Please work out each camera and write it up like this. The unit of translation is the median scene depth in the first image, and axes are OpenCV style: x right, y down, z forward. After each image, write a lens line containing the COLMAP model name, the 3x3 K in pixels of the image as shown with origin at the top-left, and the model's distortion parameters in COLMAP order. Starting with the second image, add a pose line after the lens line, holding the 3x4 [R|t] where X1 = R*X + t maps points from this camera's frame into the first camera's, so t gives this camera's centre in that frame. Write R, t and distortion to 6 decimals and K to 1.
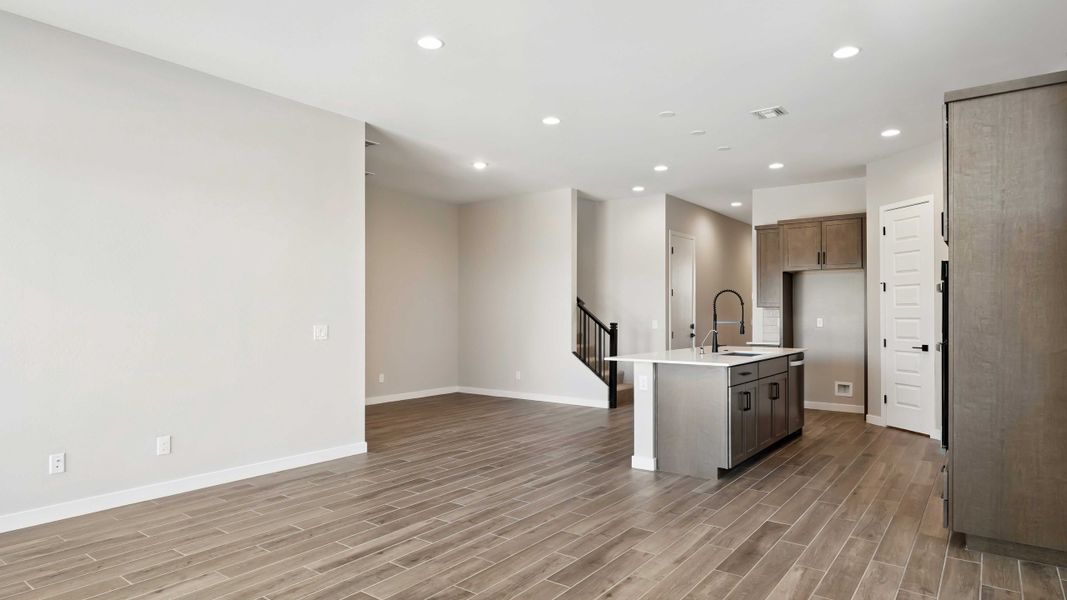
lens RADIAL K [[603.0, 0, 538.0], [0, 603.0, 308.3], [0, 0, 1]] dist [0.003799, 0.000668]
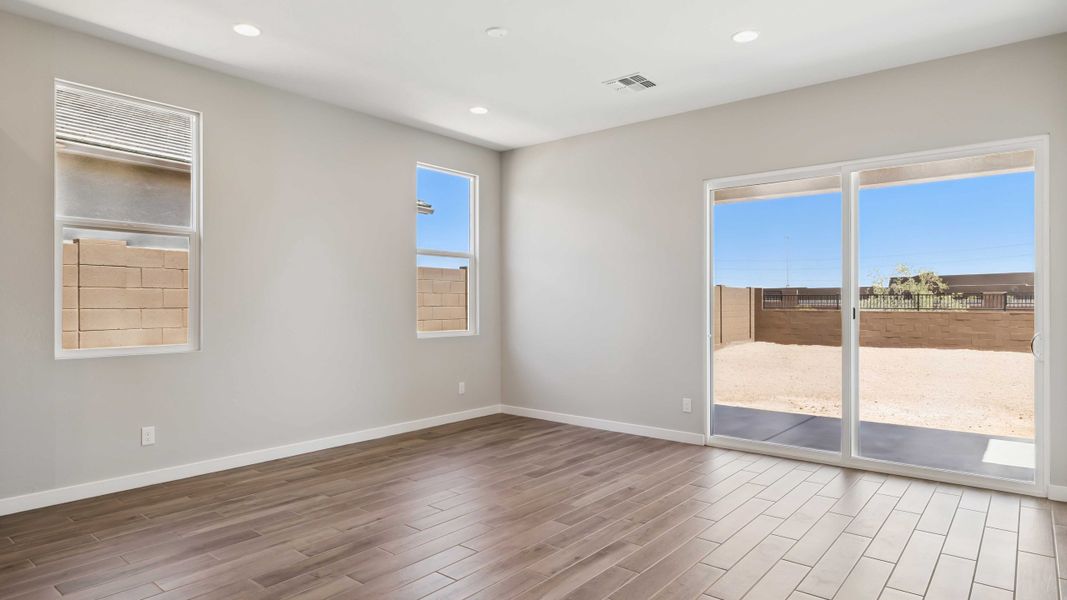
lens RADIAL K [[603.0, 0, 538.0], [0, 603.0, 308.3], [0, 0, 1]] dist [0.003799, 0.000668]
pose [[-0.999000, -0.001187, 0.044702, -0.154584], [-0.001273, 0.999997, -0.001906, 0.011123], [-0.044700, -0.001961, -0.998999, 1.244772]]
